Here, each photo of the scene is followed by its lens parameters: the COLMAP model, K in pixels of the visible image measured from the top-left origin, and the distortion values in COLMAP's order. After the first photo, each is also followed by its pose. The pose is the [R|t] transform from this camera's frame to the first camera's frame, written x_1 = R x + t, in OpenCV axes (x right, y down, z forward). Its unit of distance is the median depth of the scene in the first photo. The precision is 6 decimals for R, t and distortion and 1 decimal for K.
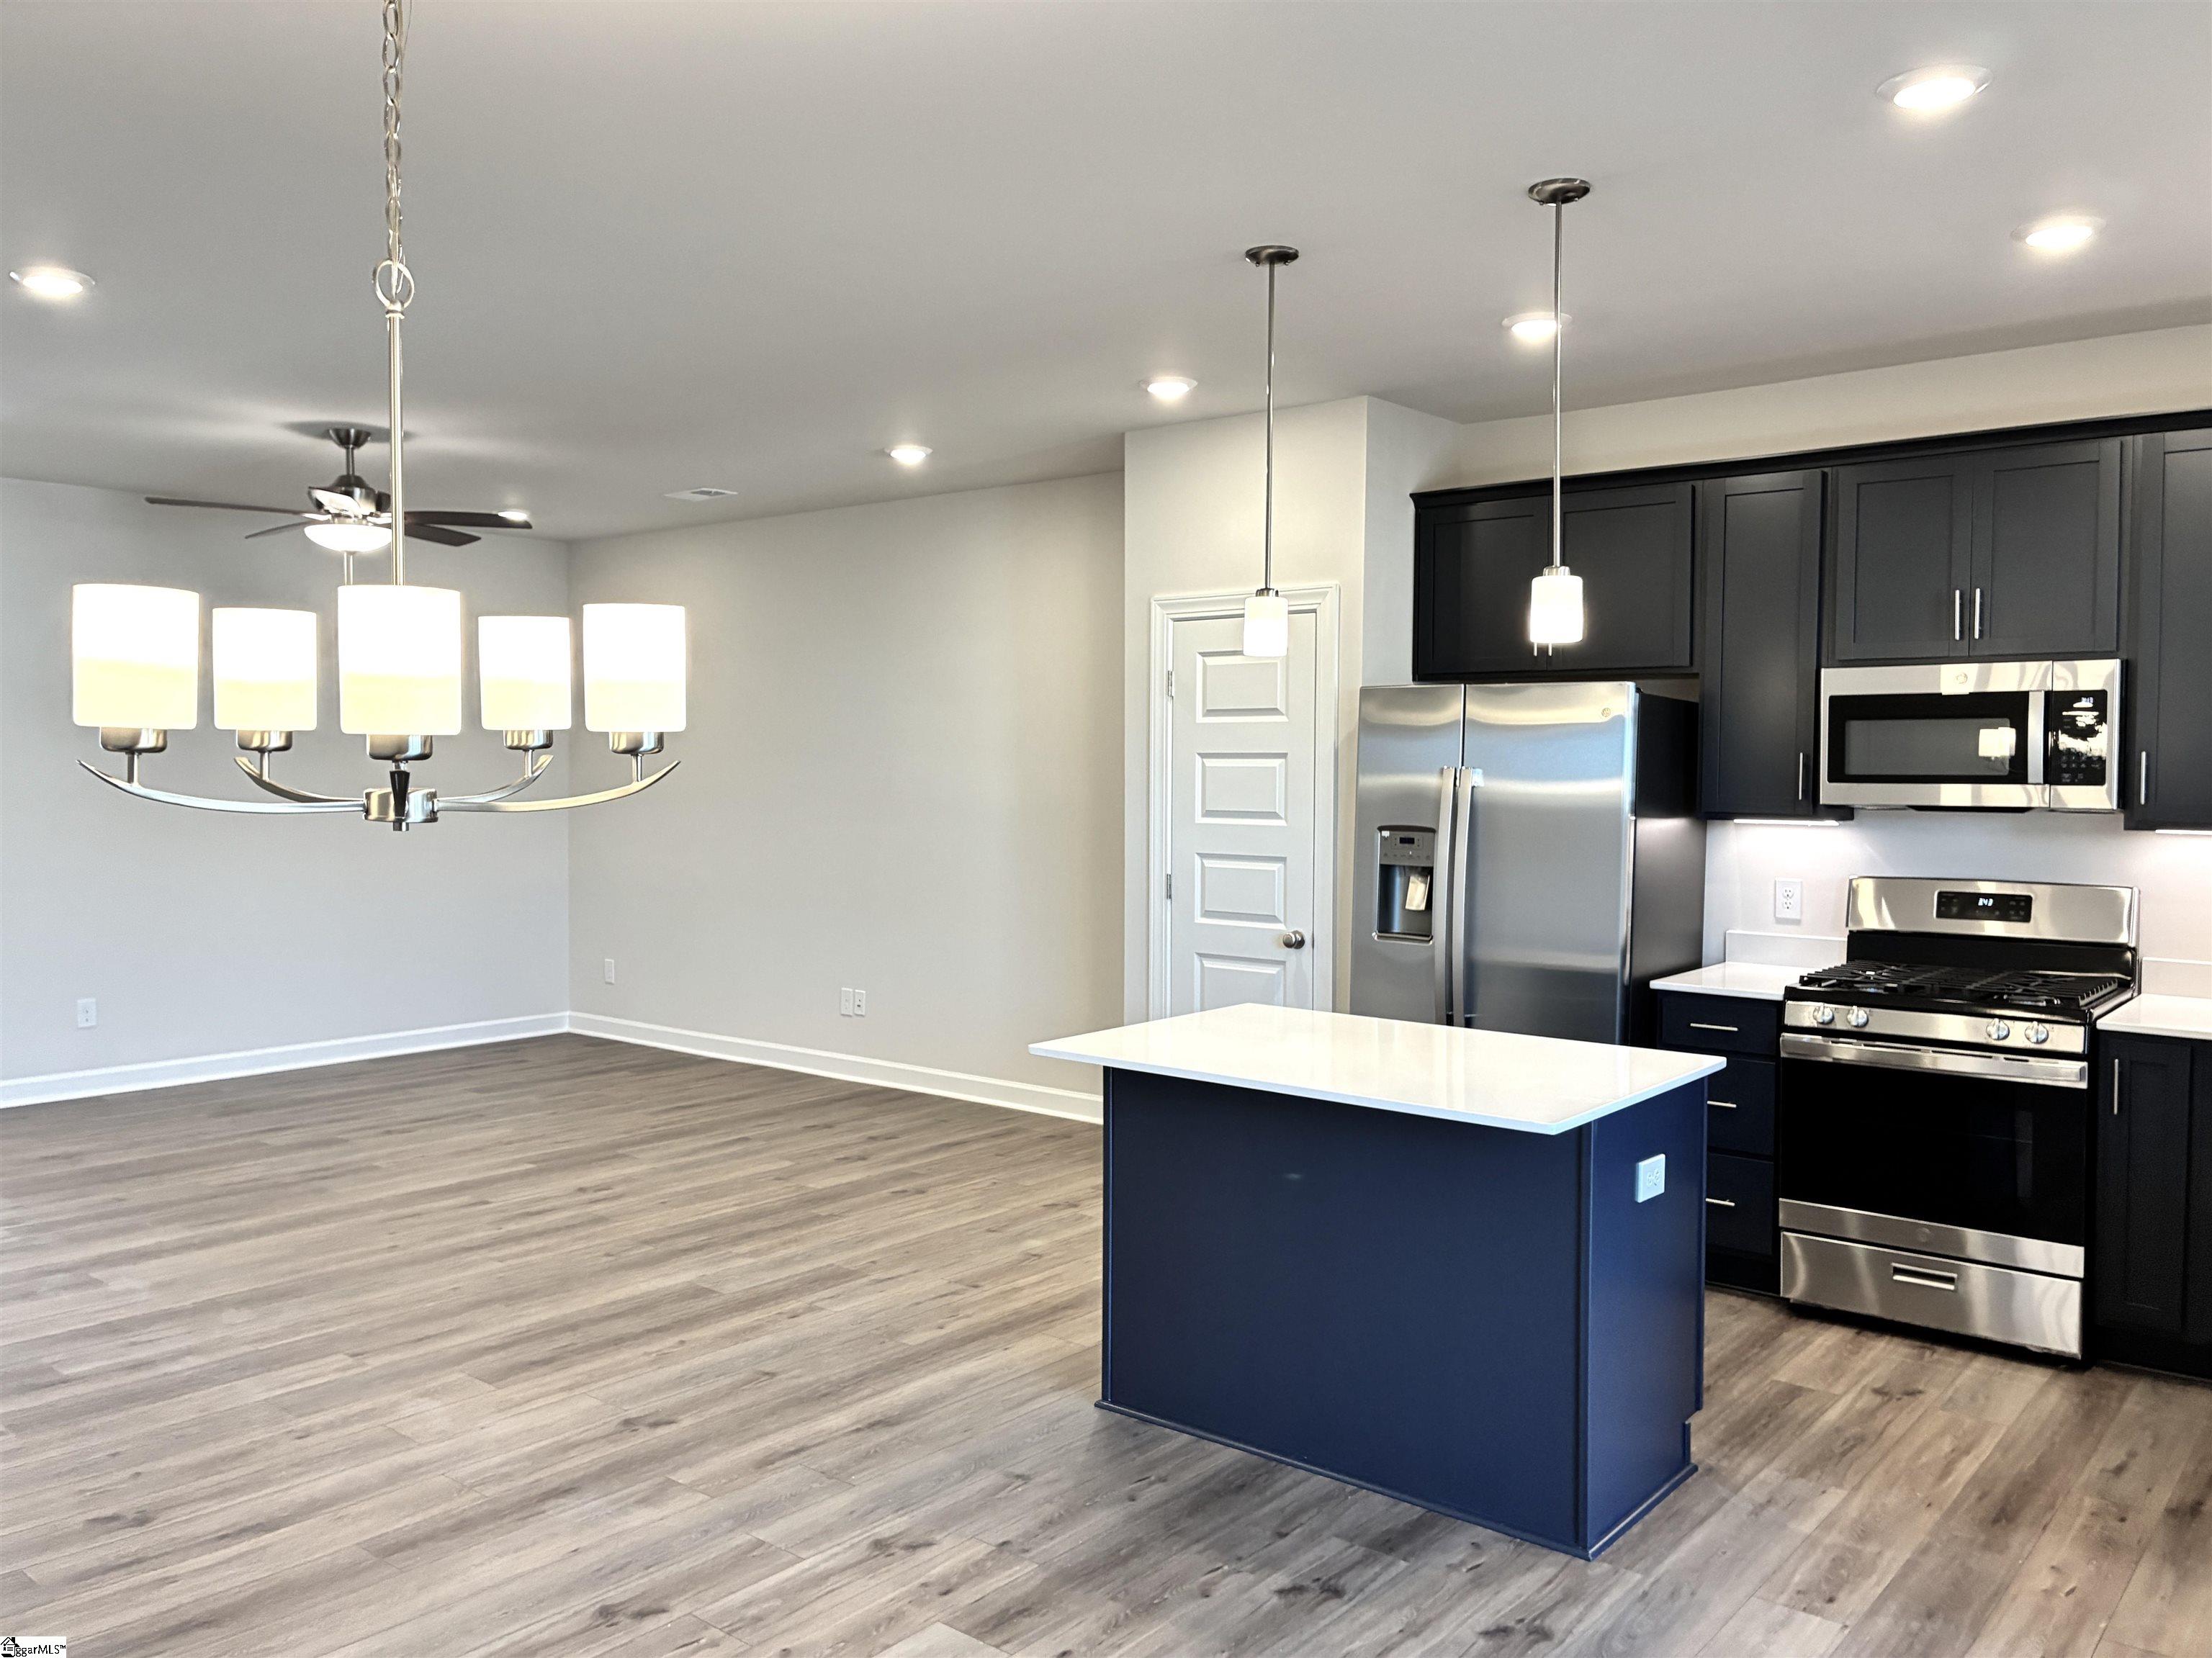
lens RADIAL K [[1680.4, 0, 1091.6], [0, 1680.4, 824.0], [0, 0, 1]] dist [0.020911, 0.001146]
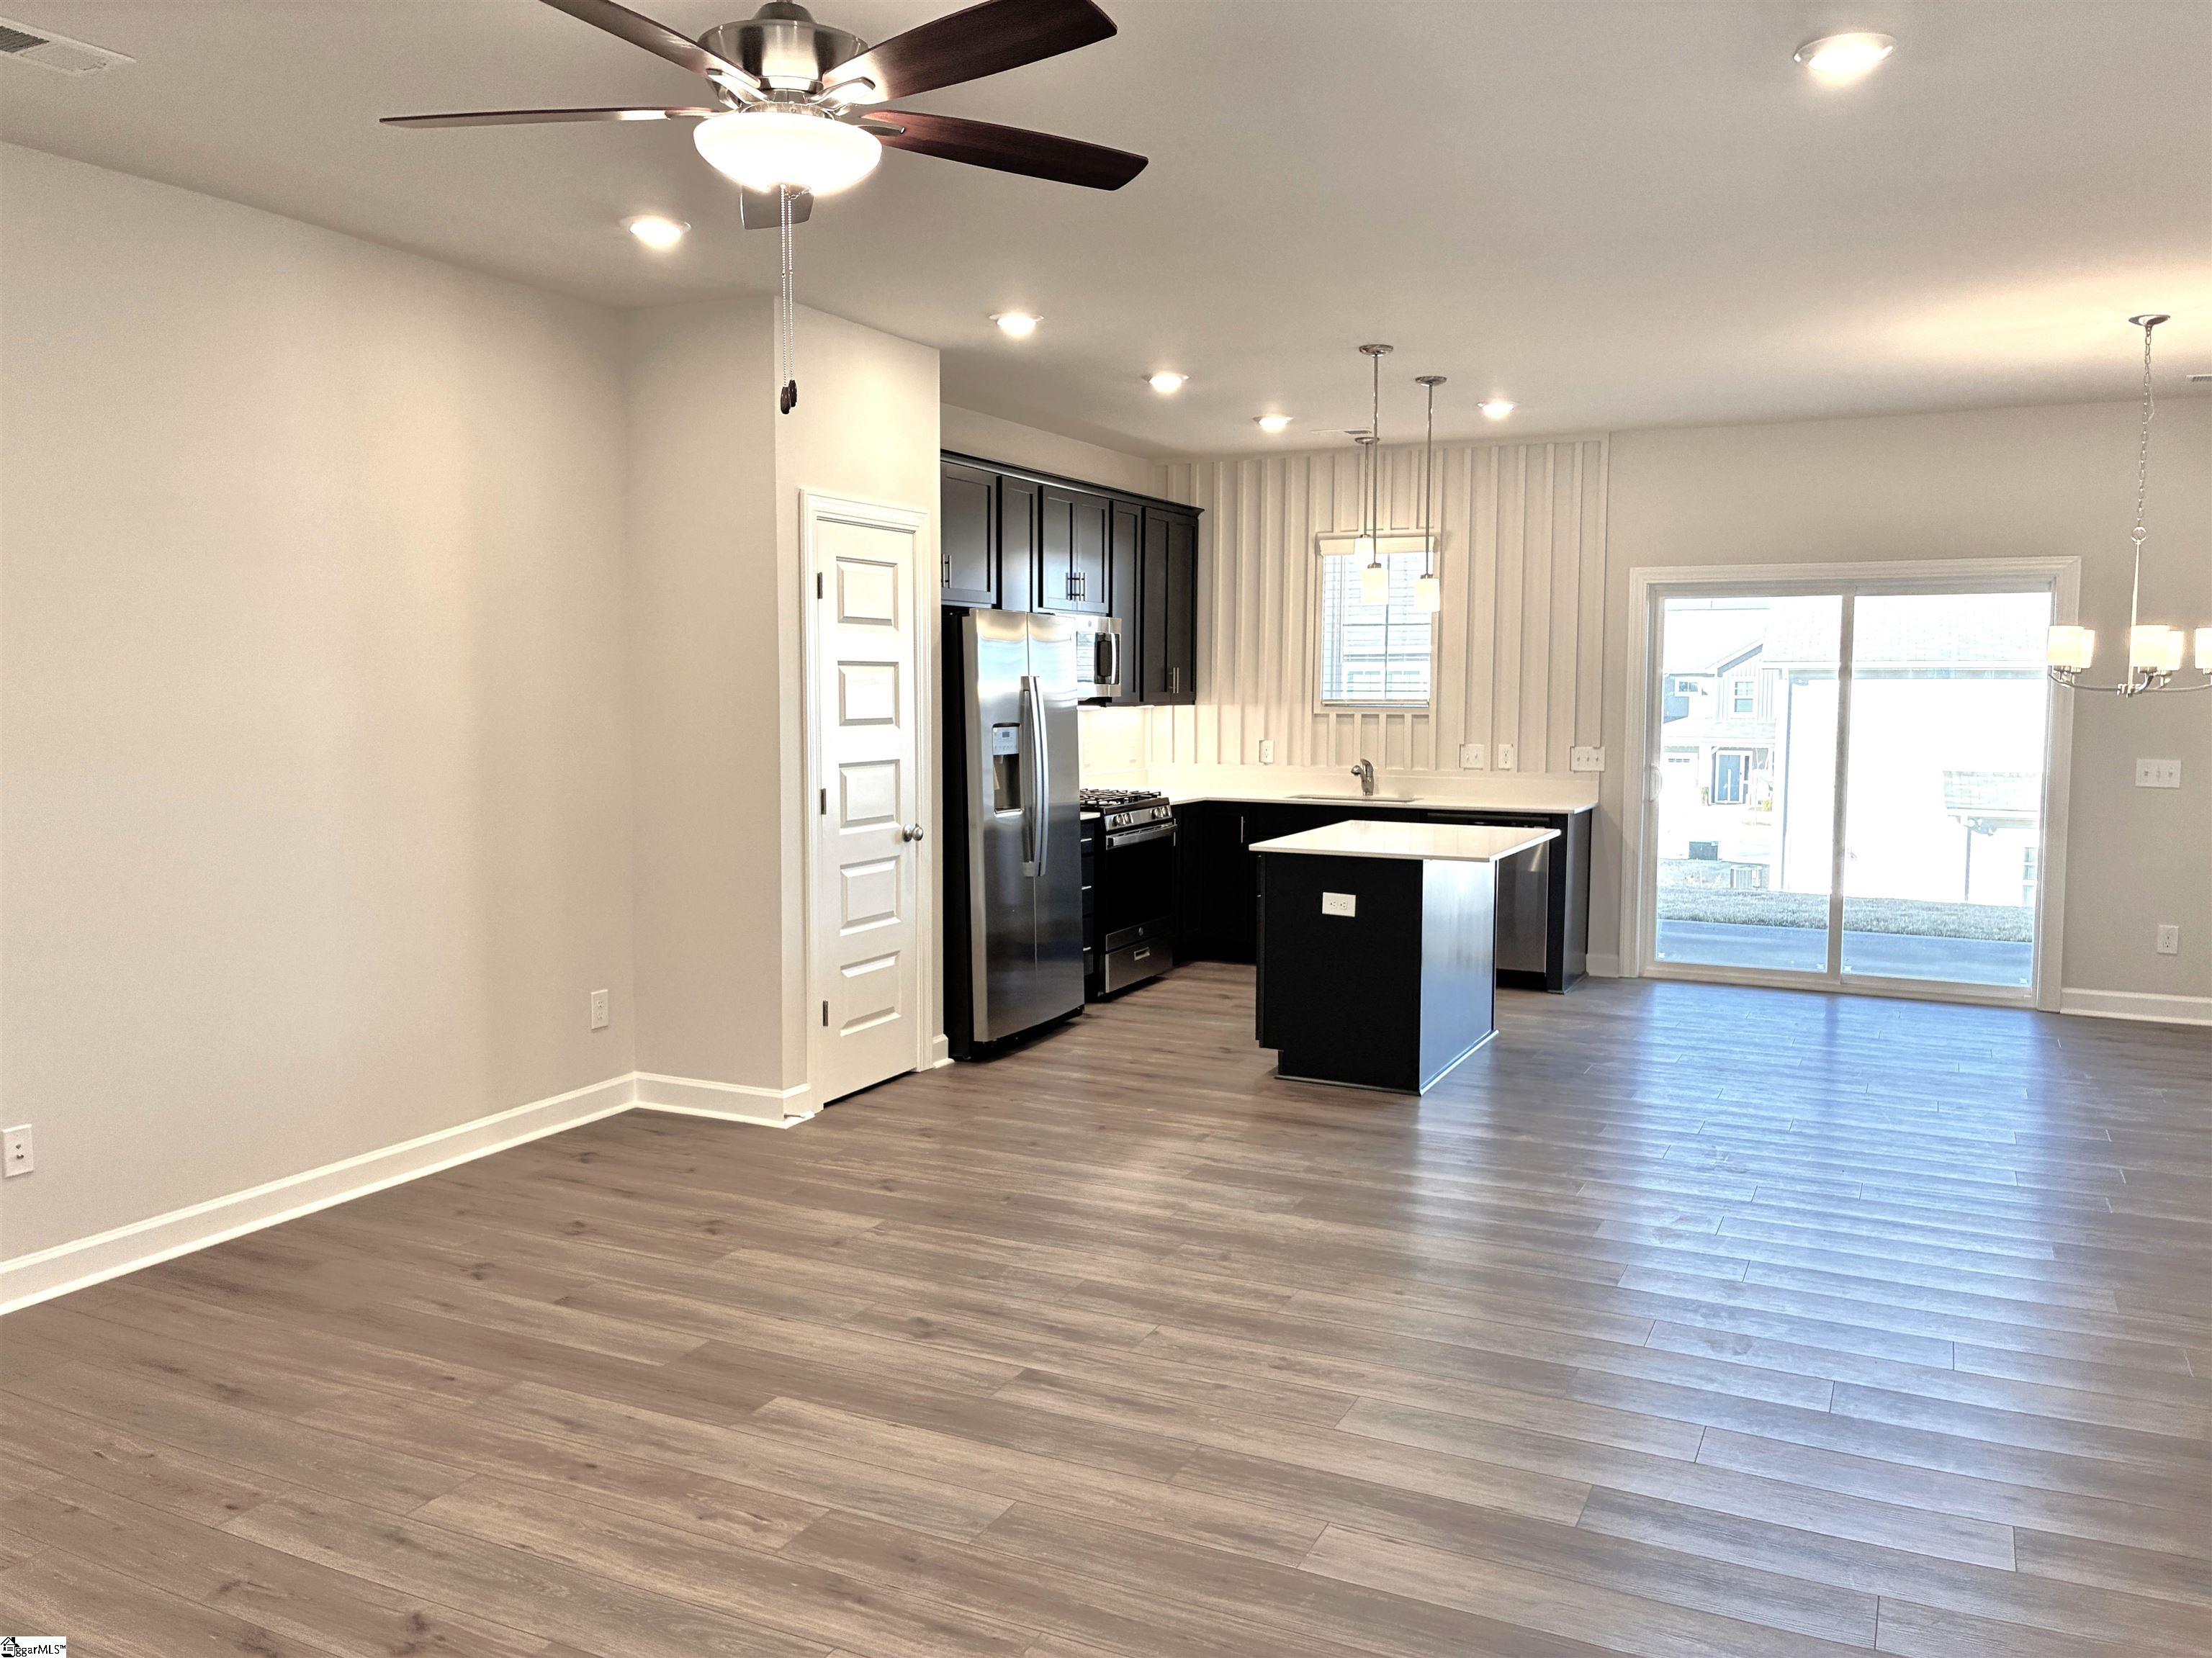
lens RADIAL K [[1700.0, 0, 1101.7], [0, 1700.0, 805.4], [0, 0, 1]] dist [0.035299, 0.002617]
pose [[-0.226424, -0.081222, 0.970636, -1.449318], [0.028703, 0.995528, 0.090001, -0.066991], [-0.973606, 0.048238, -0.223081, 1.652534]]
